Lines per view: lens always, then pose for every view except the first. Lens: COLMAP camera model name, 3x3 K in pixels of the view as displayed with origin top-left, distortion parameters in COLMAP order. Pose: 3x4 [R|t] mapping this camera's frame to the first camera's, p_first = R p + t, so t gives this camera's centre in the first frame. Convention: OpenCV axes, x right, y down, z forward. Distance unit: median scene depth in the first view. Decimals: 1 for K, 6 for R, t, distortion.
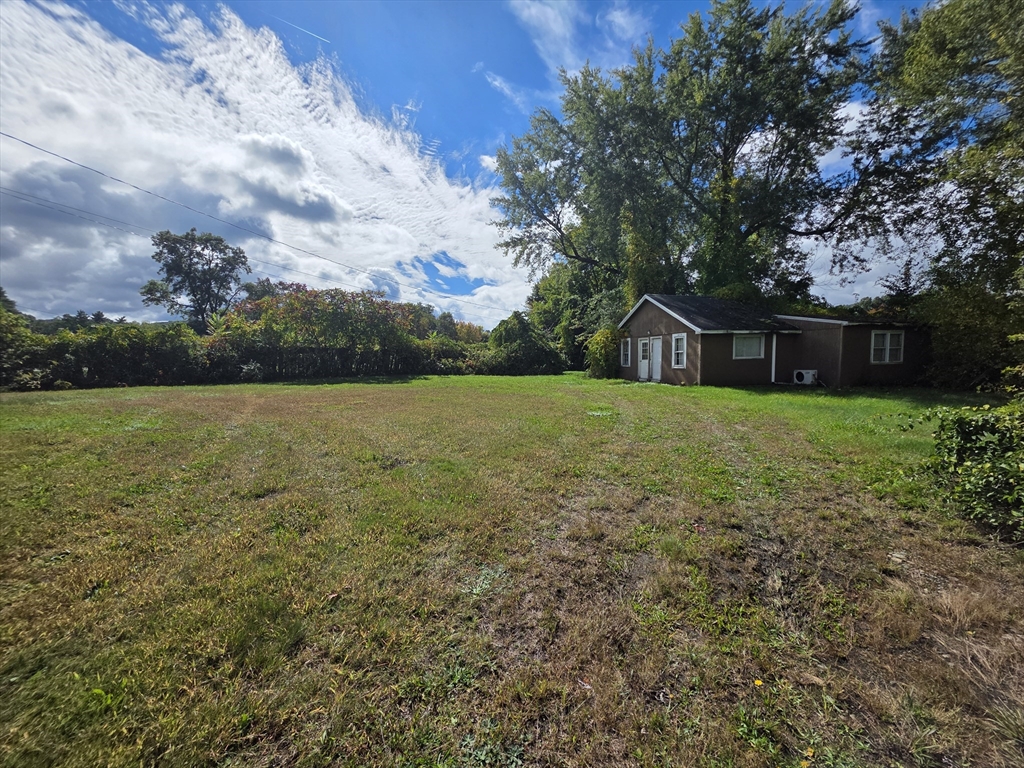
lens RADIAL K [[409.6, 0, 507.5], [0, 409.6, 386.4], [0, 0, 1]] dist [0.001131, -0.000755]
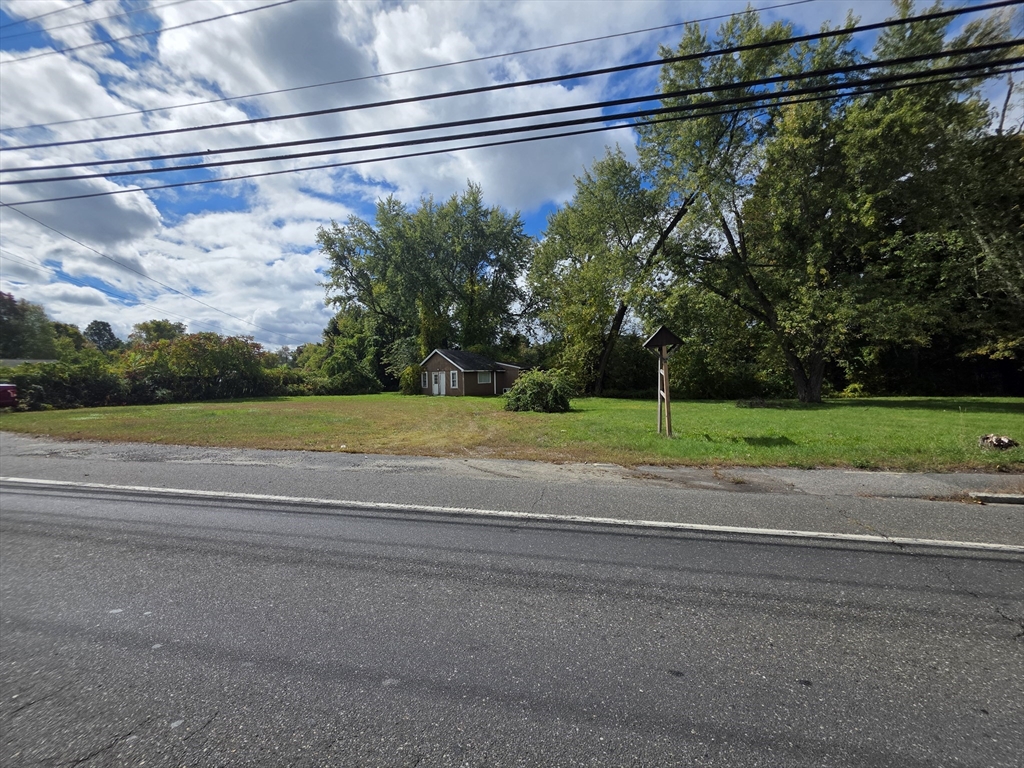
lens RADIAL K [[409.6, 0, 507.5], [0, 409.6, 386.4], [0, 0, 1]] dist [0.001131, -0.000755]
pose [[0.853333, -0.011661, 0.521235, -0.284083], [0.040745, 0.998184, -0.044374, 0.032501], [-0.519771, 0.059103, 0.852259, -0.594799]]
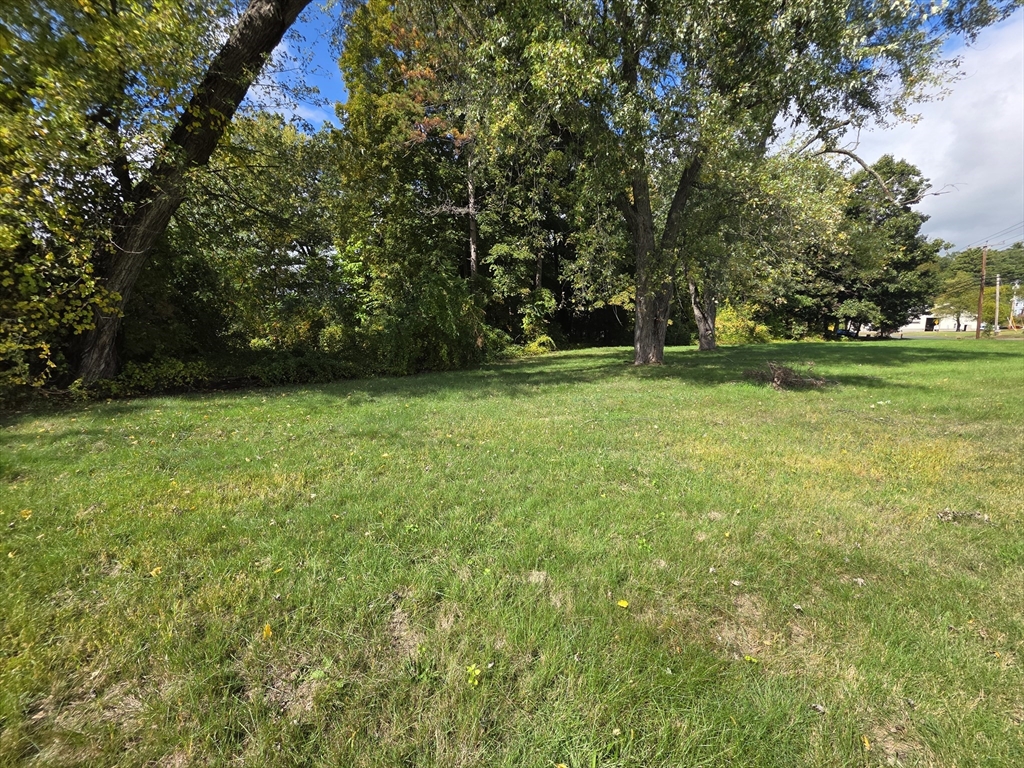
lens RADIAL K [[409.6, 0, 507.5], [0, 409.6, 386.4], [0, 0, 1]] dist [0.001131, -0.000755]
pose [[-0.234918, -0.123659, 0.964117, 0.287671], [0.074571, 0.986659, 0.144720, -0.012876], [-0.969151, 0.105893, -0.222562, 0.186674]]
